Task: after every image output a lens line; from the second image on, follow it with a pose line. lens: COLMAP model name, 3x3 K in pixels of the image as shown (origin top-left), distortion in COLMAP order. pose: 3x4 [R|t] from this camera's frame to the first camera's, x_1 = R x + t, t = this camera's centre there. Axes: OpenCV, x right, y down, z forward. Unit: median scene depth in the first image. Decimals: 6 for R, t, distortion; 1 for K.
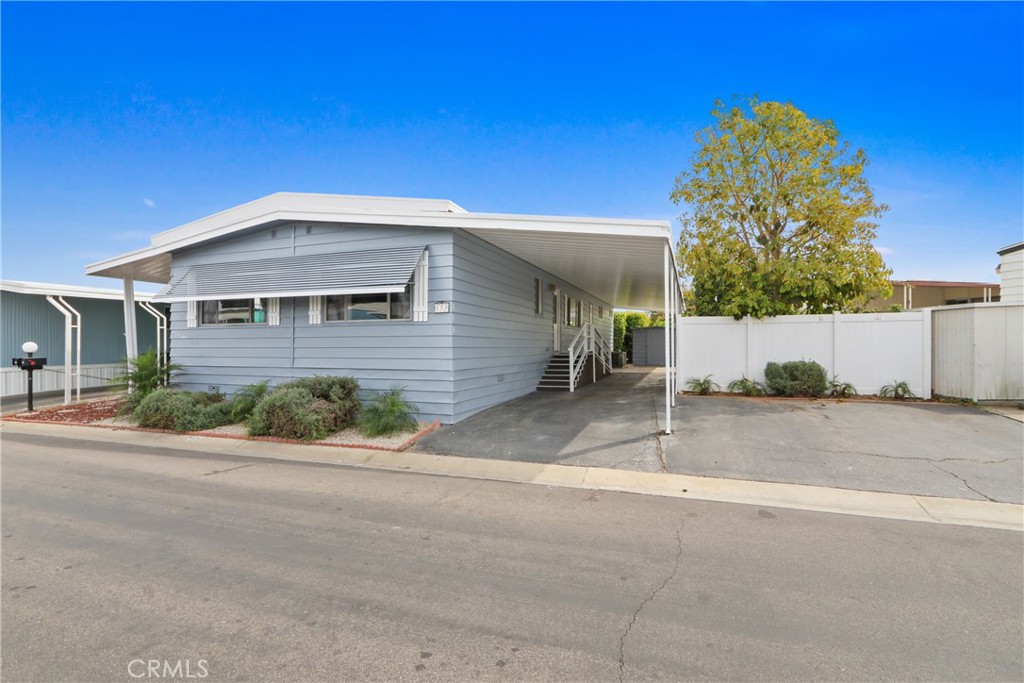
lens RADIAL K [[479.1, 0, 516.5], [0, 479.1, 343.1], [0, 0, 1]] dist [-0.015464, 0.001352]
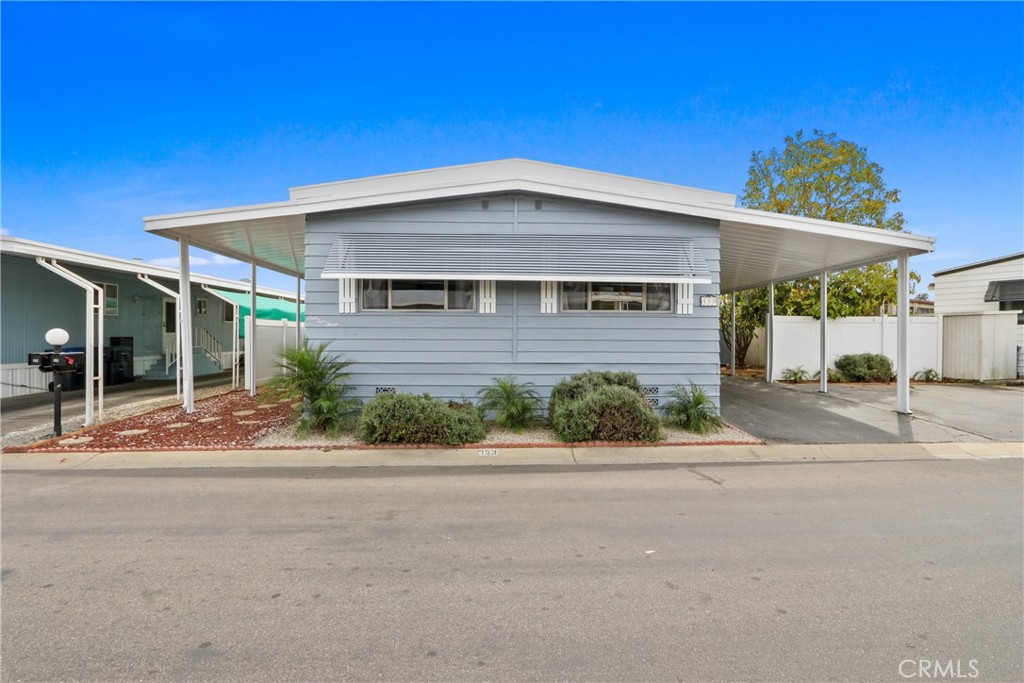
lens RADIAL K [[479.1, 0, 514.4], [0, 479.1, 345.4], [0, 0, 1]] dist [-0.015464, 0.001352]
pose [[0.929565, 0.002511, 0.368650, -0.764851], [-0.007349, 0.999904, 0.011722, 0.008878], [-0.368585, -0.013606, 0.929494, 0.190259]]
